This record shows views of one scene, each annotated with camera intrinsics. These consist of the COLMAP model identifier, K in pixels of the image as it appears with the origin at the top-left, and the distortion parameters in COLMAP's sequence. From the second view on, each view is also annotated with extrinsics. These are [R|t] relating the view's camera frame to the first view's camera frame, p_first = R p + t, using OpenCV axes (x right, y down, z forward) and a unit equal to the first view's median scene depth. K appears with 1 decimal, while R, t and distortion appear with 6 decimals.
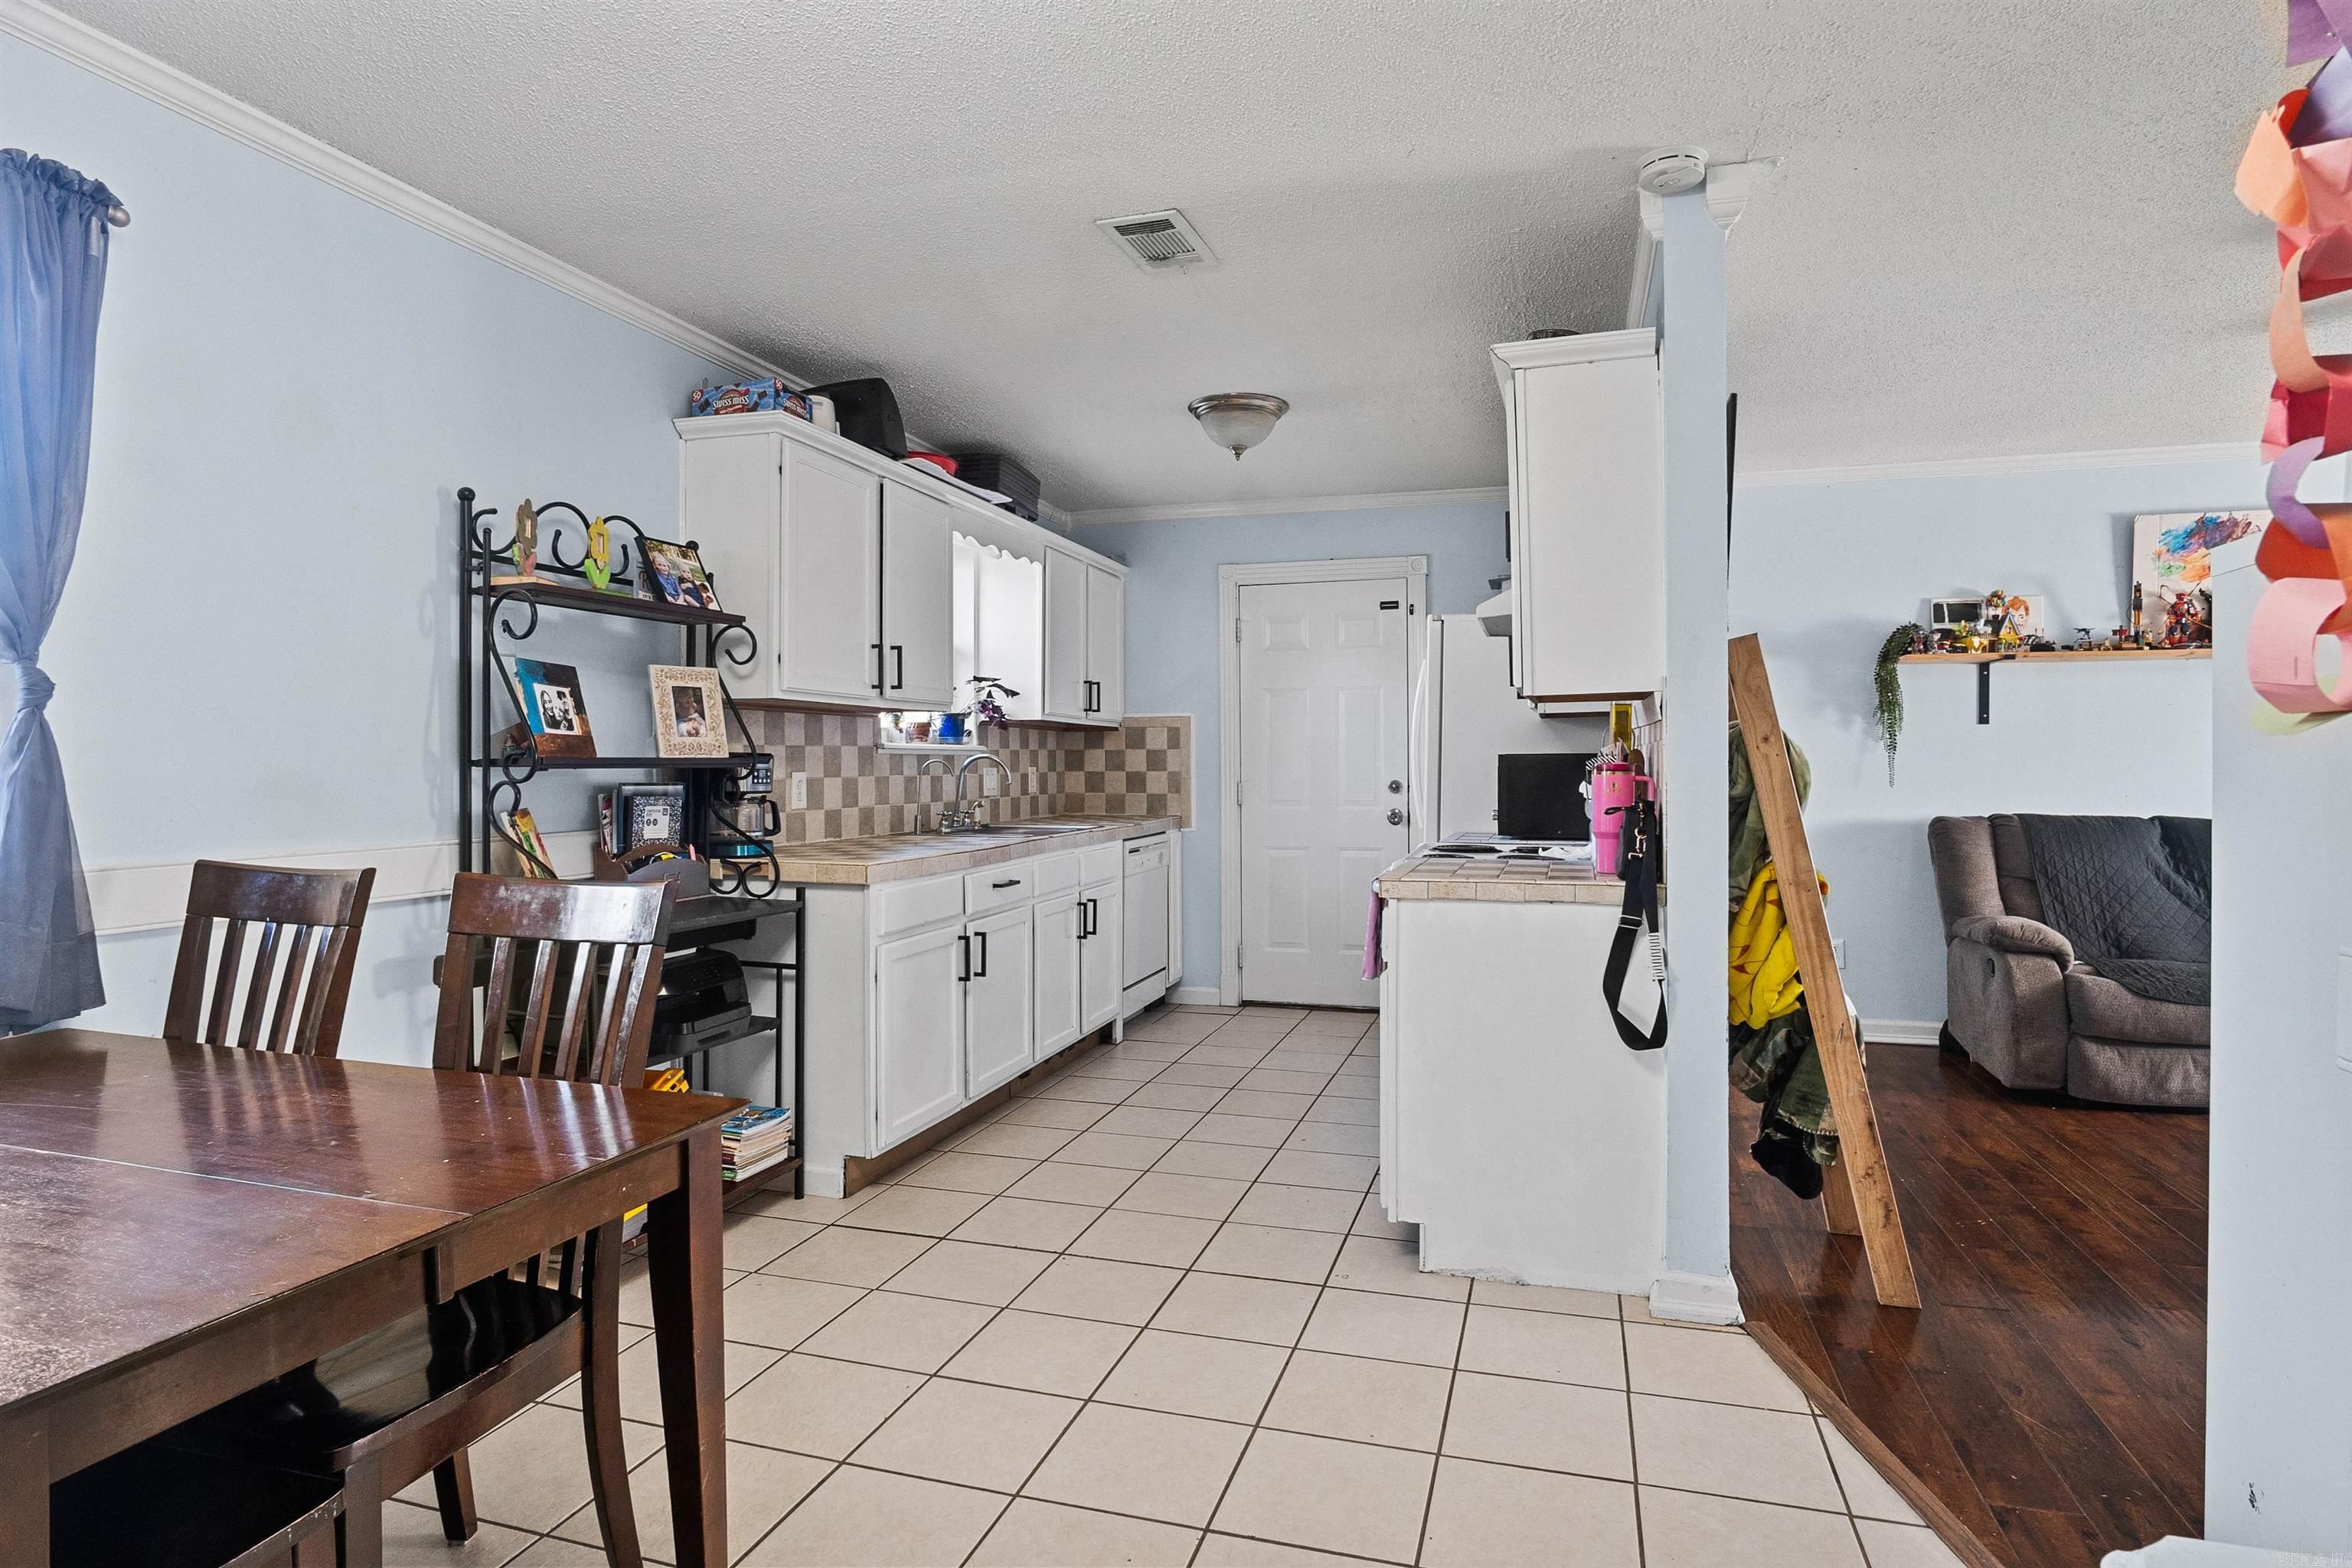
lens RADIAL K [[1279.0, 0, 1201.8], [0, 1279.0, 753.3], [0, 0, 1]] dist [-0.002556, 0.000306]
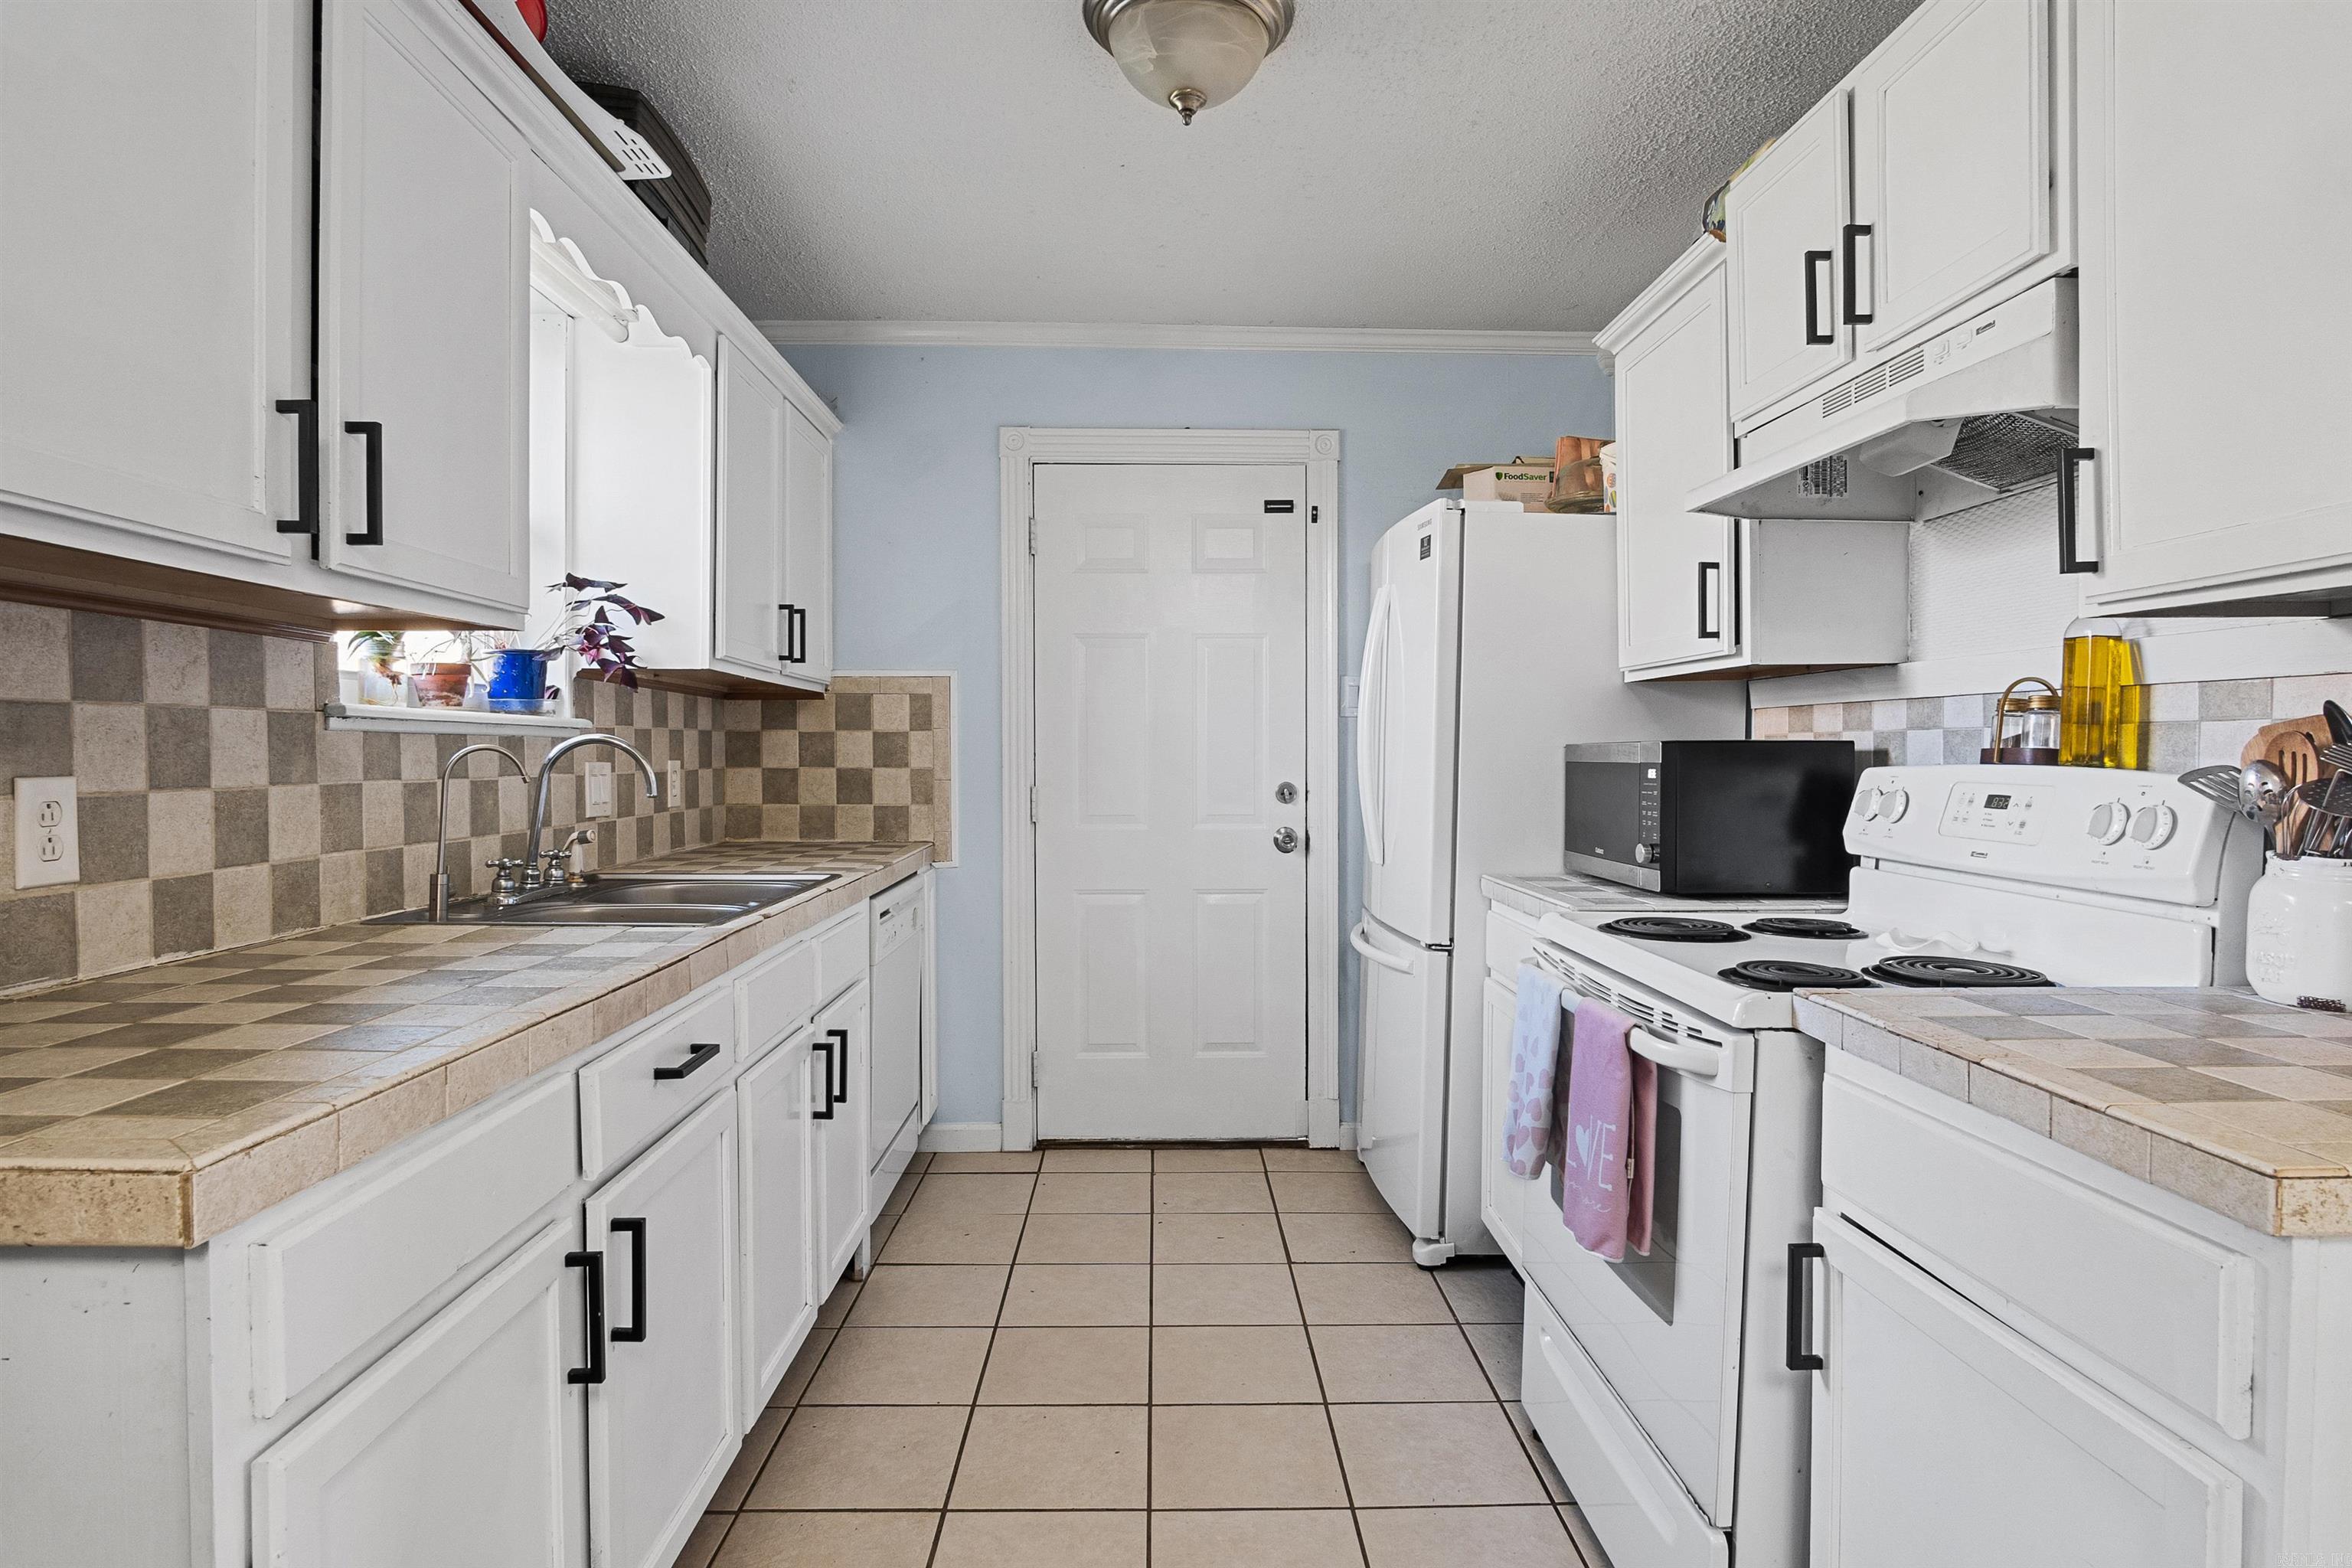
lens RADIAL K [[1263.3, 0, 1188.9], [0, 1263.3, 774.7], [0, 0, 1]] dist [-0.037047, 0.001511]
pose [[0.951402, -0.000906, 0.307952, -0.100326], [-0.006406, 0.999721, 0.022733, 0.003611], [-0.307886, -0.023601, 0.951130, 0.474700]]
